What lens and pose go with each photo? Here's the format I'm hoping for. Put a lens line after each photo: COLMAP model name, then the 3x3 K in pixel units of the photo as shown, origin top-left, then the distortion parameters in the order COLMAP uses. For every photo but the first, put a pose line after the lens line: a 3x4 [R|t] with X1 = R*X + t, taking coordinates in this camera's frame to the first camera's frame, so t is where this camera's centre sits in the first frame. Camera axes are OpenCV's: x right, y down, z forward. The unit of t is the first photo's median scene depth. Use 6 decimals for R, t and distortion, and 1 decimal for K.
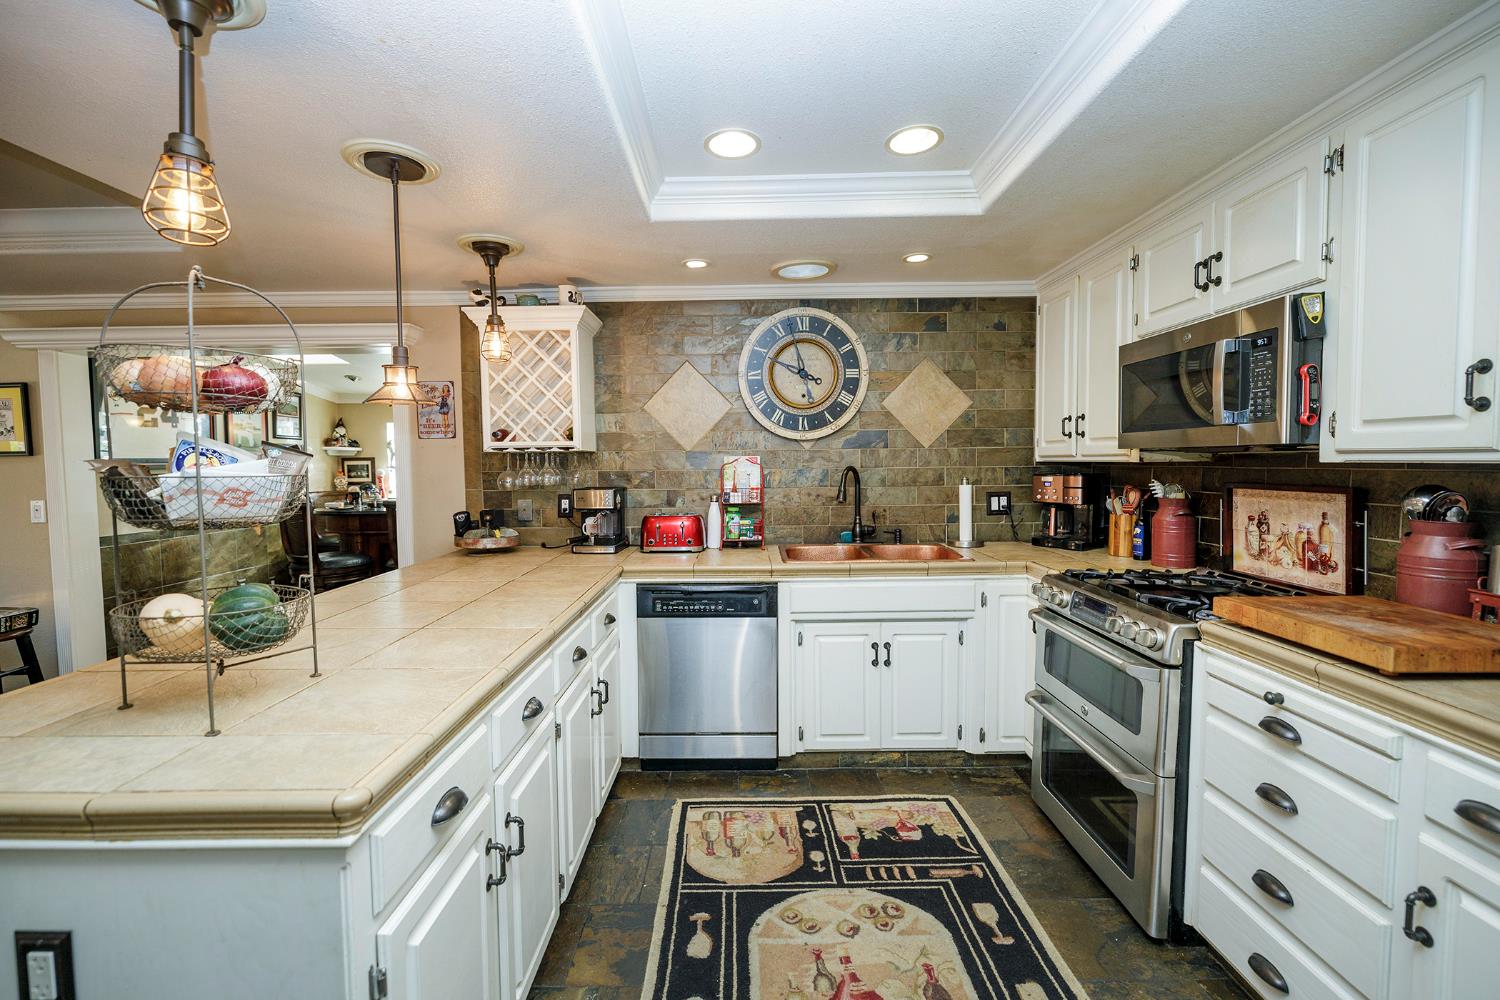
lens RADIAL K [[626.5, 0, 740.1], [0, 626.5, 506.8], [0, 0, 1]] dist [-0.000497, -0.000506]
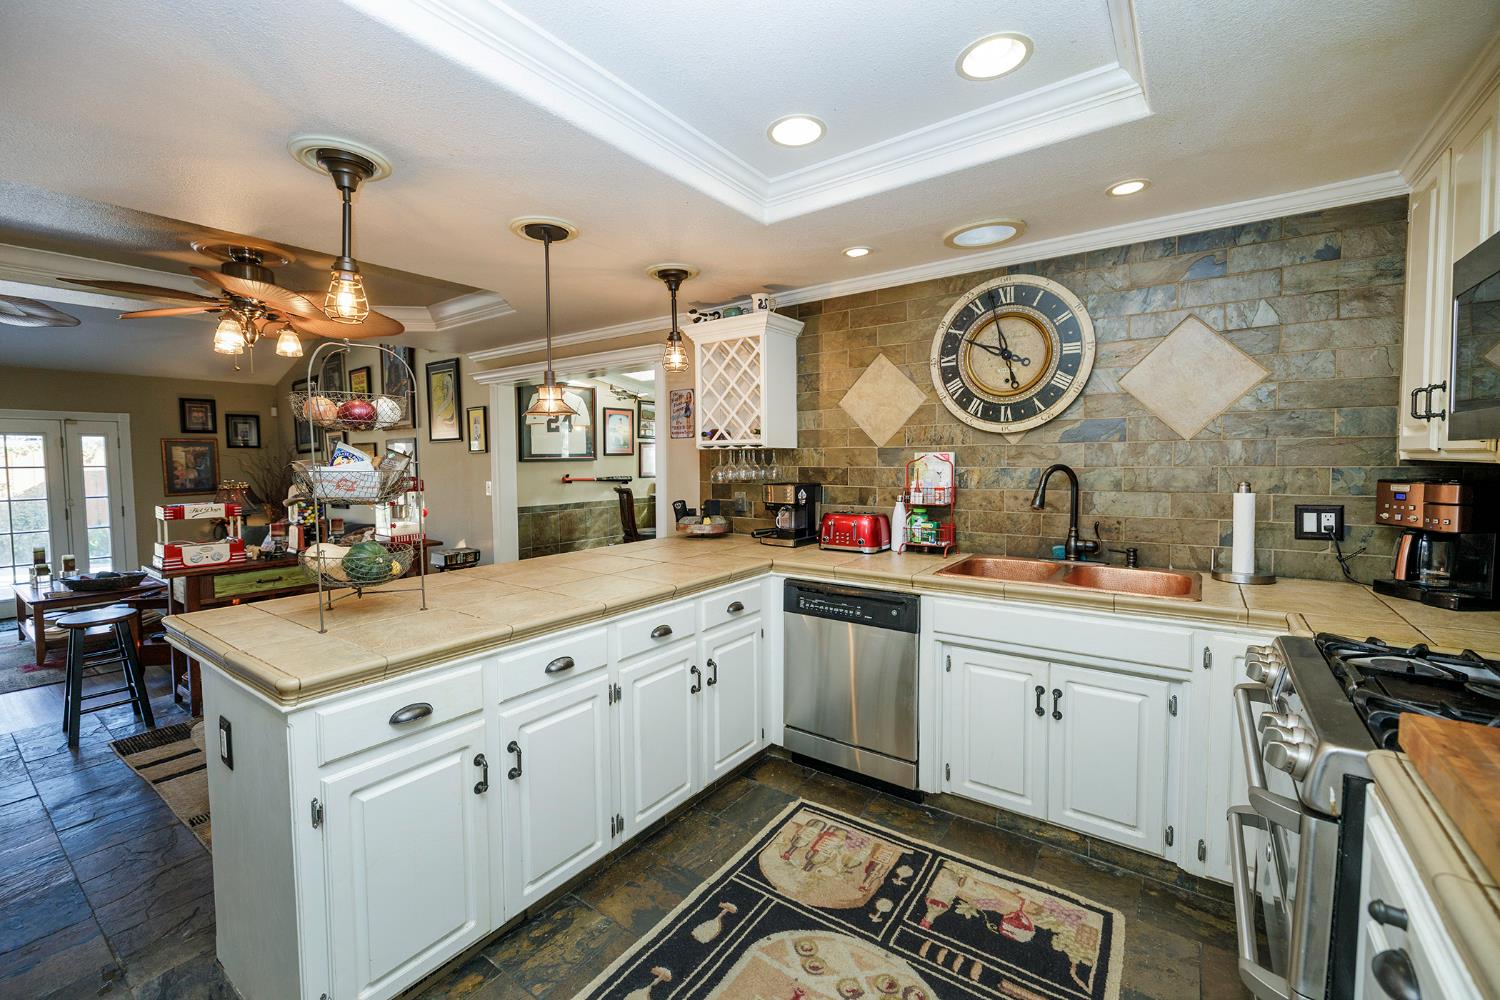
lens RADIAL K [[626.5, 0, 742.4], [0, 626.5, 501.7], [0, 0, 1]] dist [-0.000497, -0.000506]
pose [[0.807268, 0.044016, -0.588542, 0.349240], [-0.041293, 0.998984, 0.018073, -0.016280], [0.588739, 0.009713, 0.808265, 0.120837]]
